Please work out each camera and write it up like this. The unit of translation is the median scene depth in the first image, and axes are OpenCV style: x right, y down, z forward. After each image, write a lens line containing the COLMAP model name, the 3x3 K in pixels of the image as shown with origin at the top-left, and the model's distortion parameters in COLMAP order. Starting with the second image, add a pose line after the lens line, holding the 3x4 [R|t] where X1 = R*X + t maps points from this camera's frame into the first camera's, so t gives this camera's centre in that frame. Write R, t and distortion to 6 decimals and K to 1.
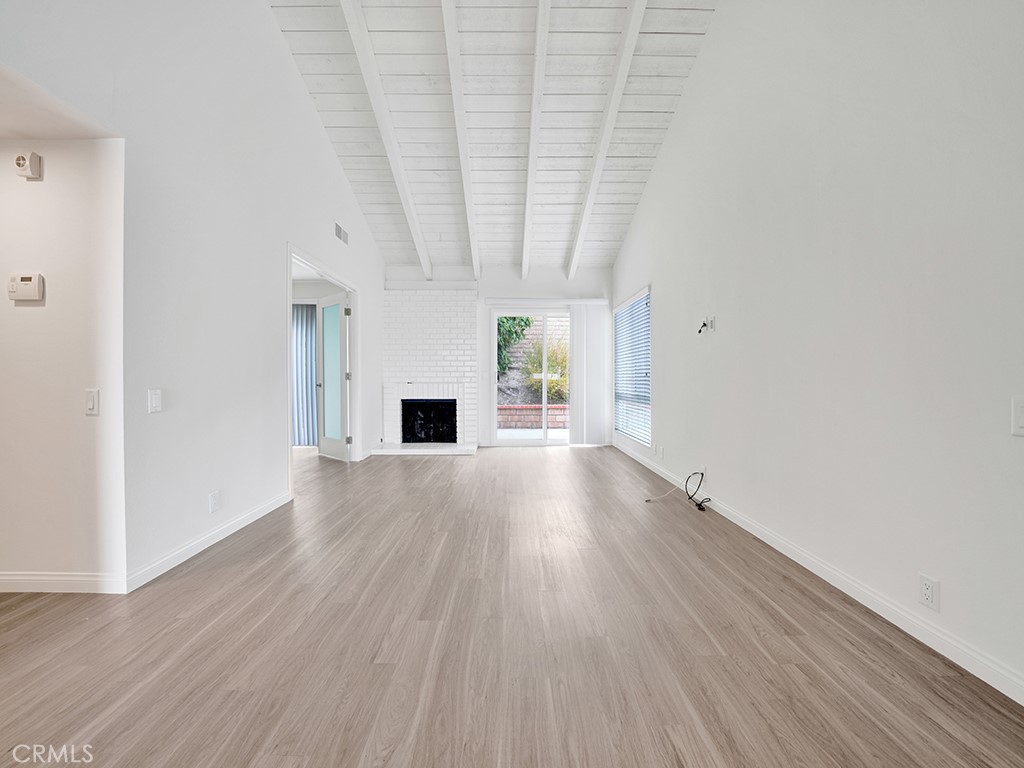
lens RADIAL K [[373.0, 0, 496.7], [0, 373.0, 383.4], [0, 0, 1]] dist [-0.022285, 0.000045]
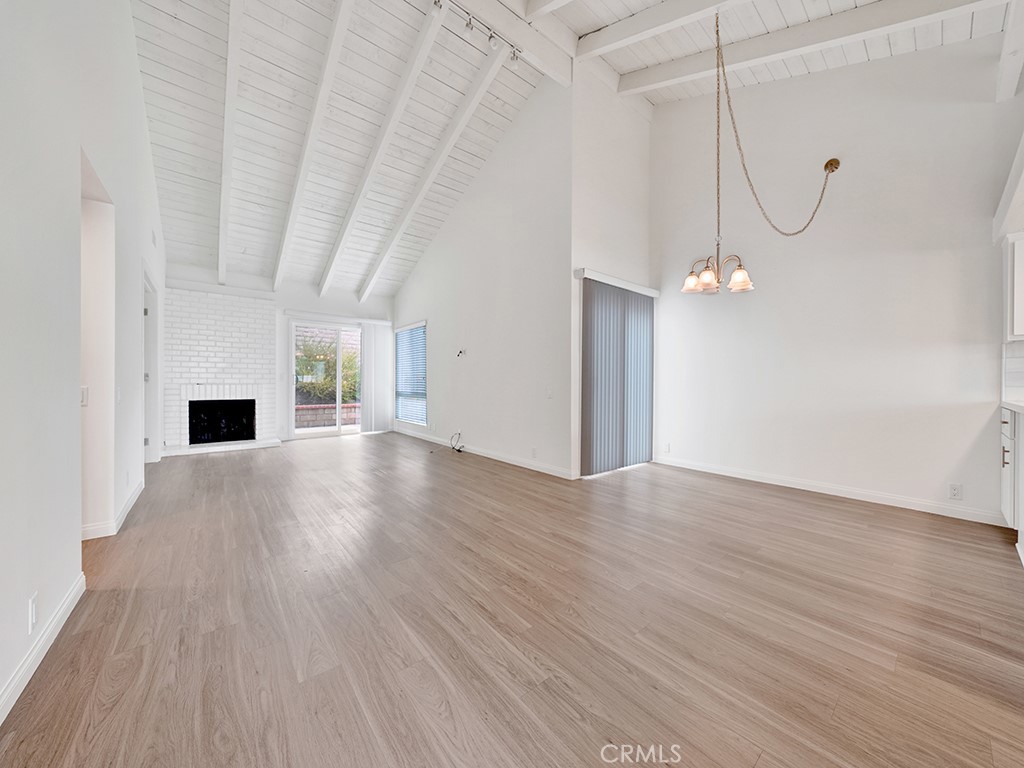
lens RADIAL K [[394.8, 0, 533.3], [0, 394.8, 382.3], [0, 0, 1]] dist [-0.000666, -0.000012]
pose [[0.738989, 0.004092, 0.673705, -0.284604], [0.002908, 0.999953, -0.009263, 0.006470], [-0.673711, 0.008805, 0.738942, -0.399461]]
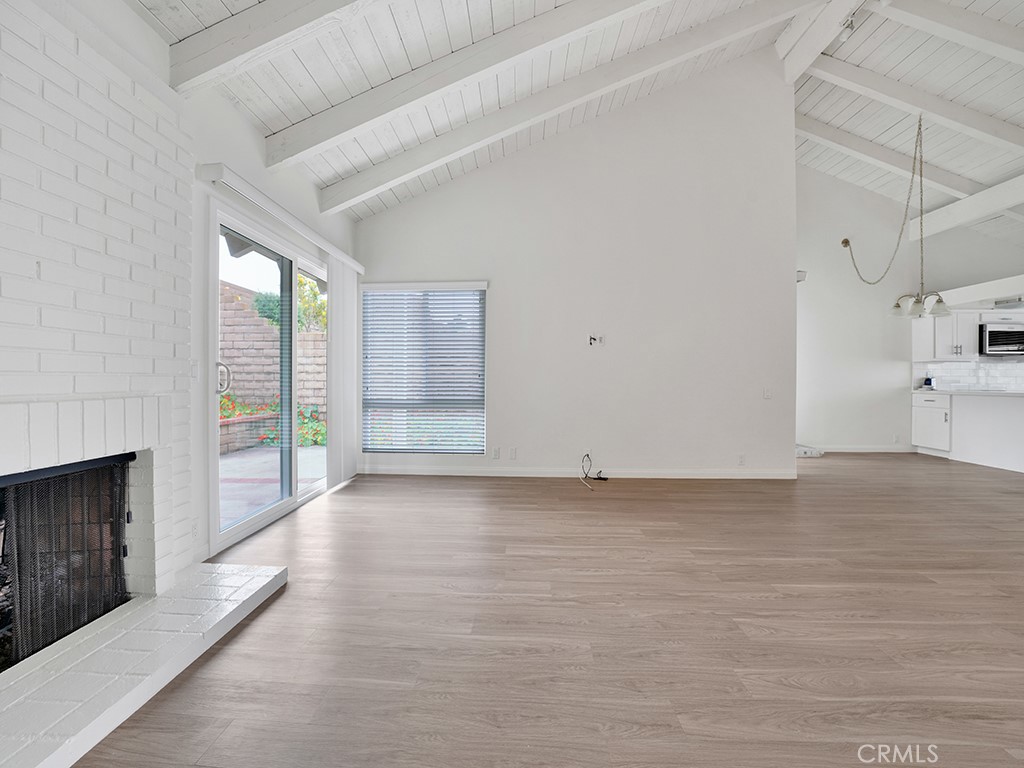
lens RADIAL K [[368.7, 0, 512.0], [0, 368.7, 385.7], [0, 0, 1]] dist [-0.022443, 0.000172]
pose [[-0.015195, -0.014073, 0.999786, -0.417654], [0.009819, 0.999851, 0.014224, -0.009627], [-0.999836, 0.010033, -0.015054, 0.750392]]
